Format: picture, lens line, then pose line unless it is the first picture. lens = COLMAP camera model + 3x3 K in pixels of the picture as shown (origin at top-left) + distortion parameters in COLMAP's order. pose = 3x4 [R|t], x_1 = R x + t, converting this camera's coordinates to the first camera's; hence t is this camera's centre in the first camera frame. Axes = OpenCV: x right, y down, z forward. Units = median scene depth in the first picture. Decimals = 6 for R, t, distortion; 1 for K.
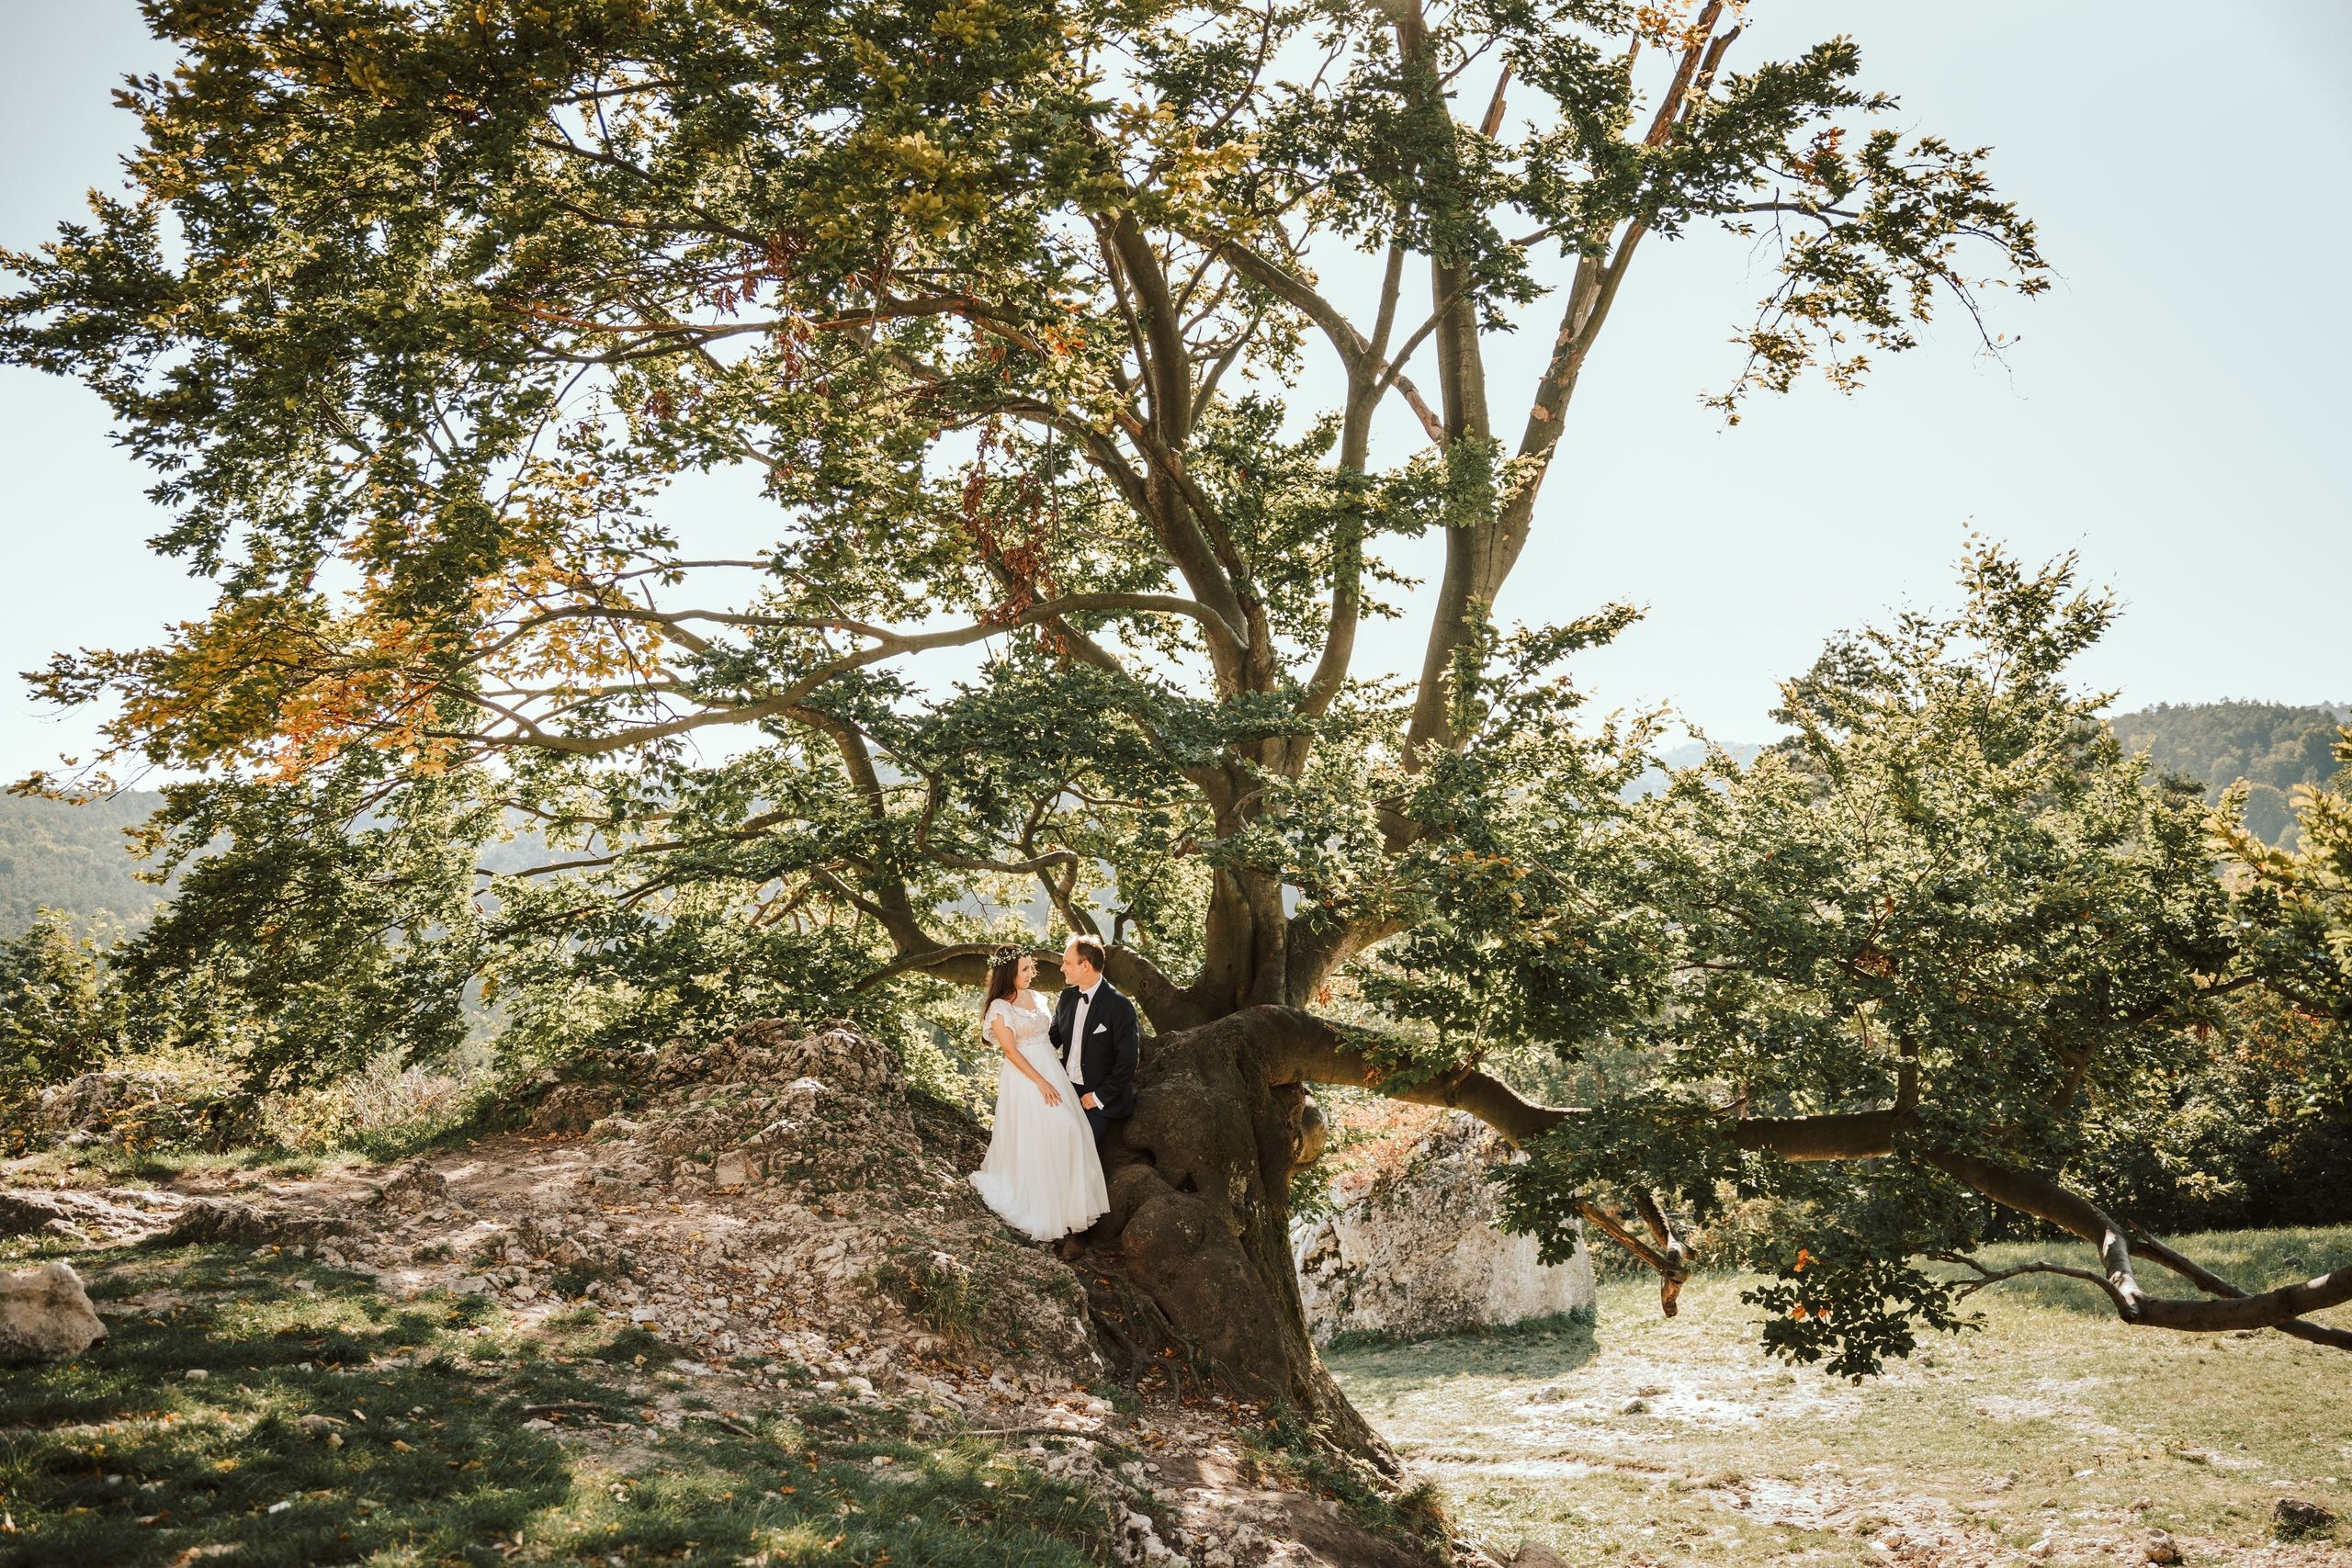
lens RADIAL K [[1895.2, 0, 1142.5], [0, 1895.2, 791.5], [0, 0, 1]] dist [-0.036463, 0.006713]
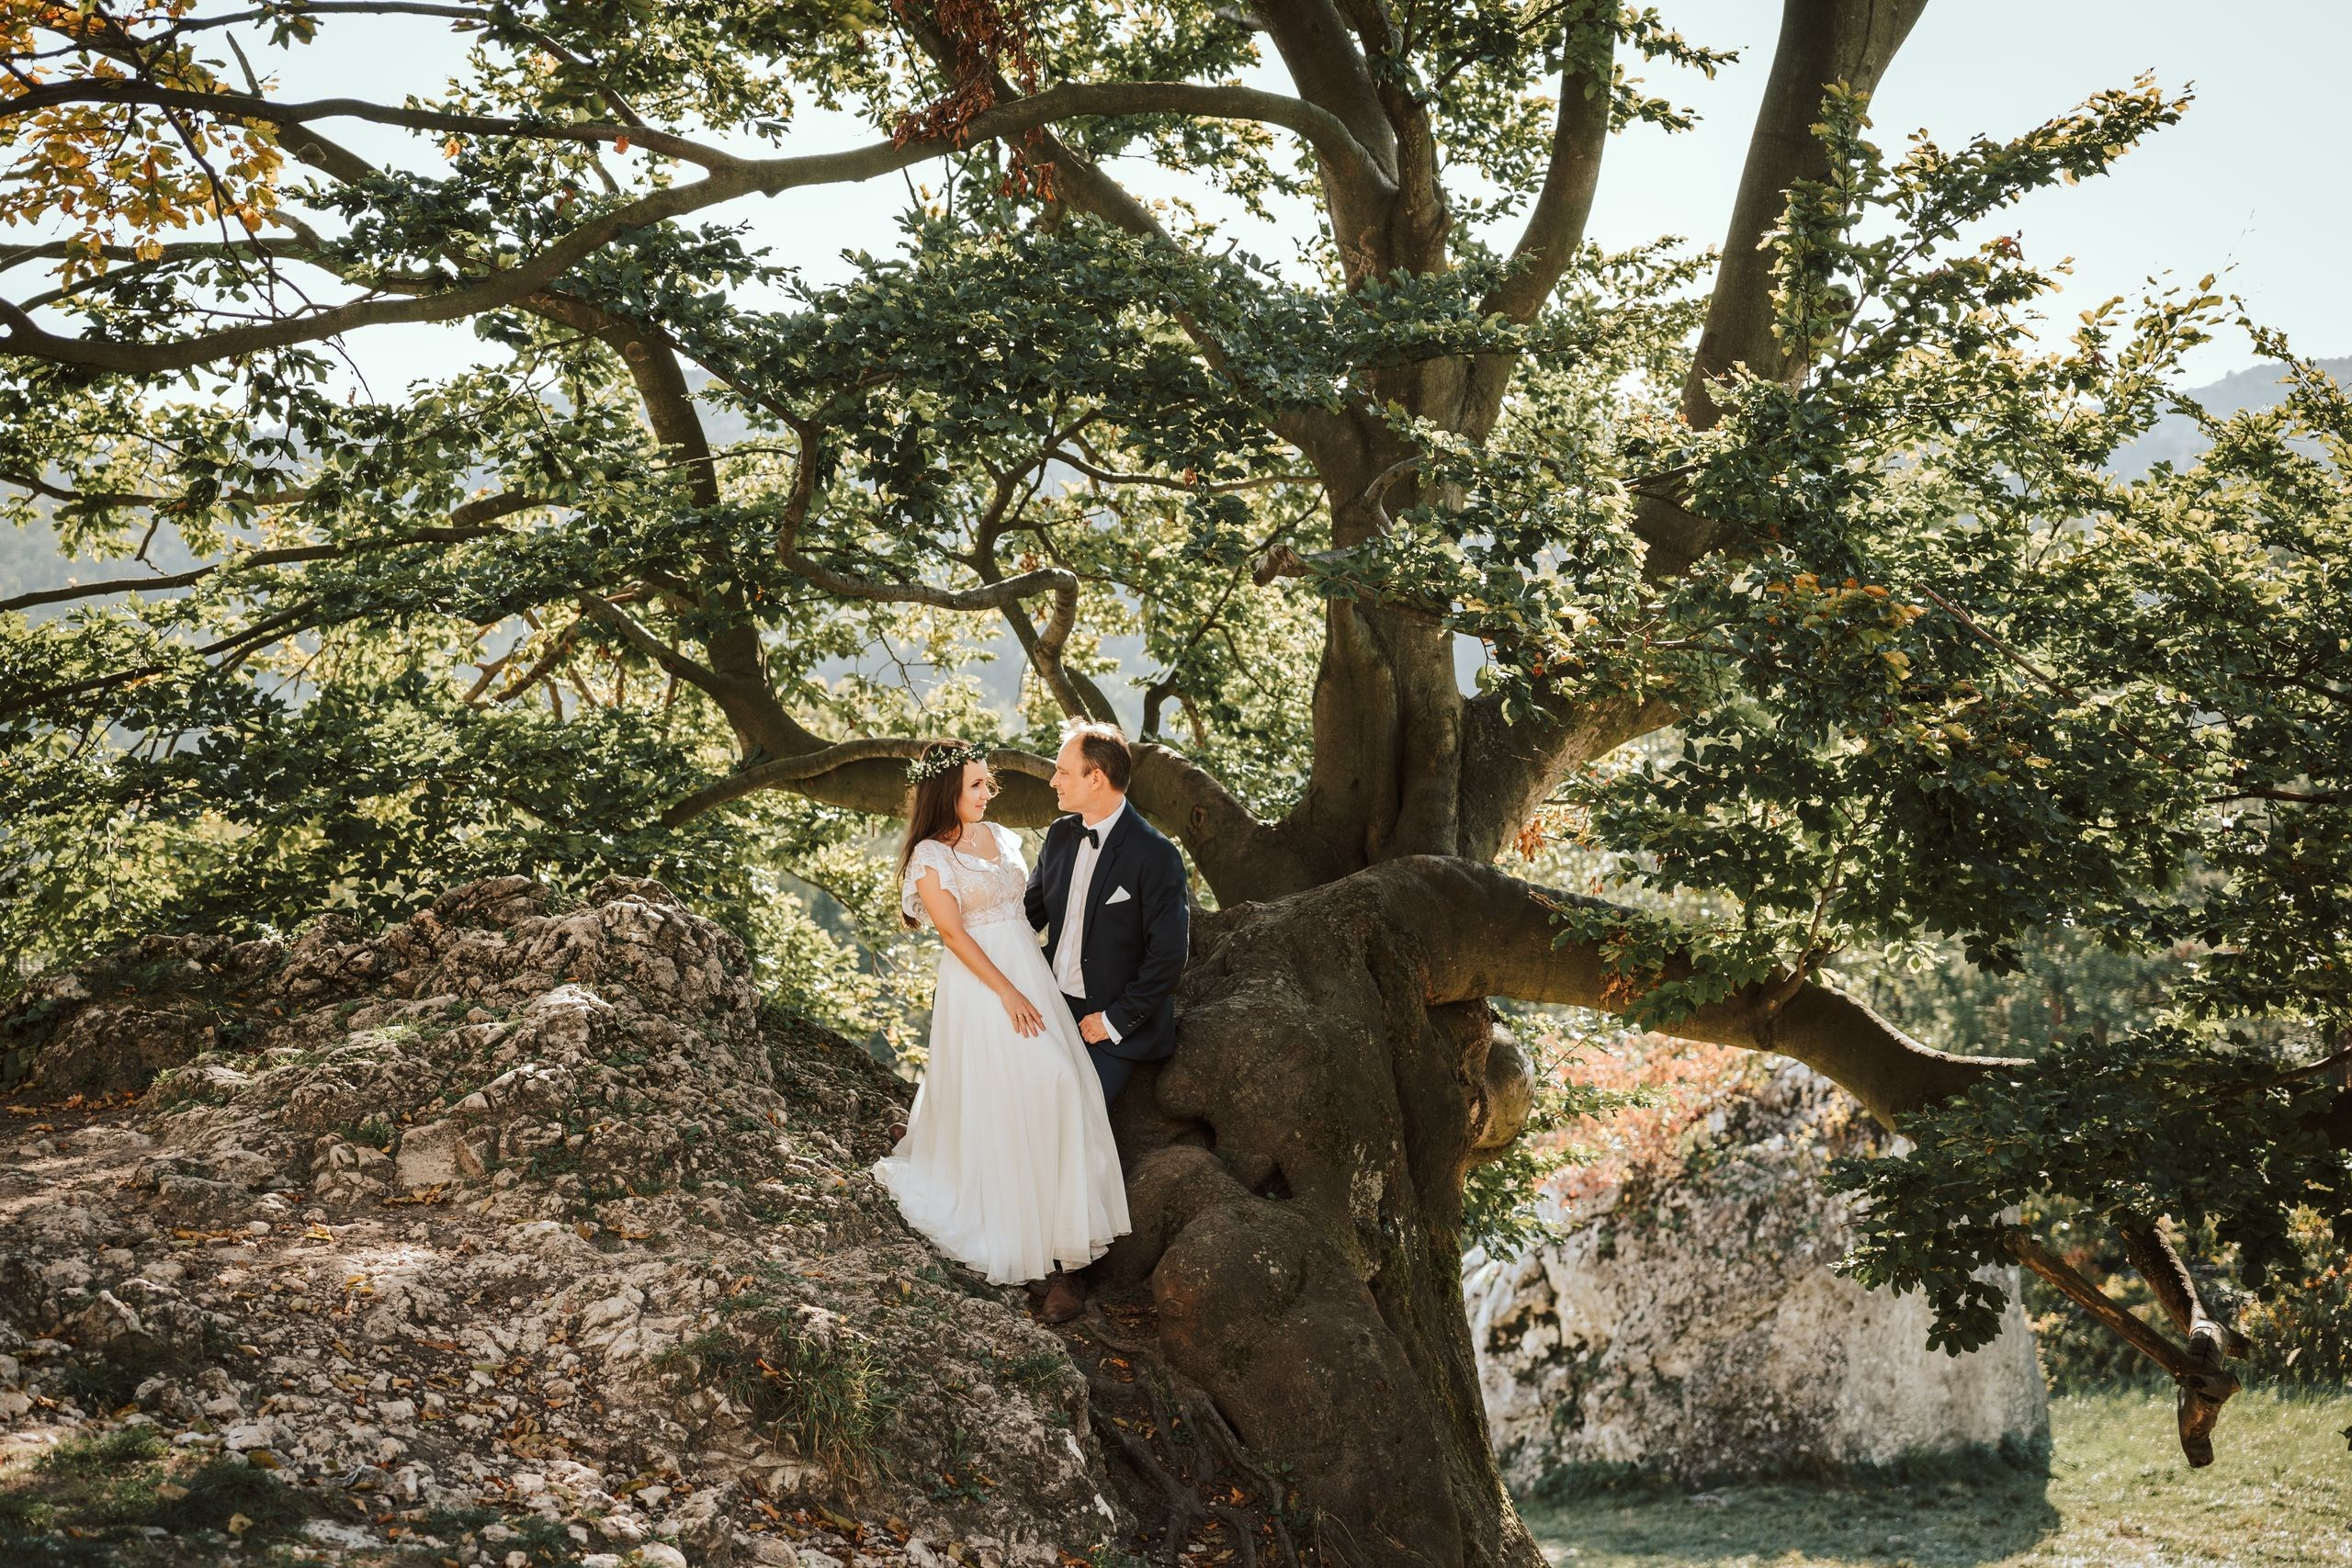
lens RADIAL K [[1895.2, 0, 1142.5], [0, 1895.2, 791.5], [0, 0, 1]] dist [-0.036463, 0.006713]
pose [[0.999728, 0.008228, -0.021801, -0.003110], [-0.005571, 0.992845, 0.119280, 0.030498], [0.022626, -0.119127, 0.992621, 0.466565]]
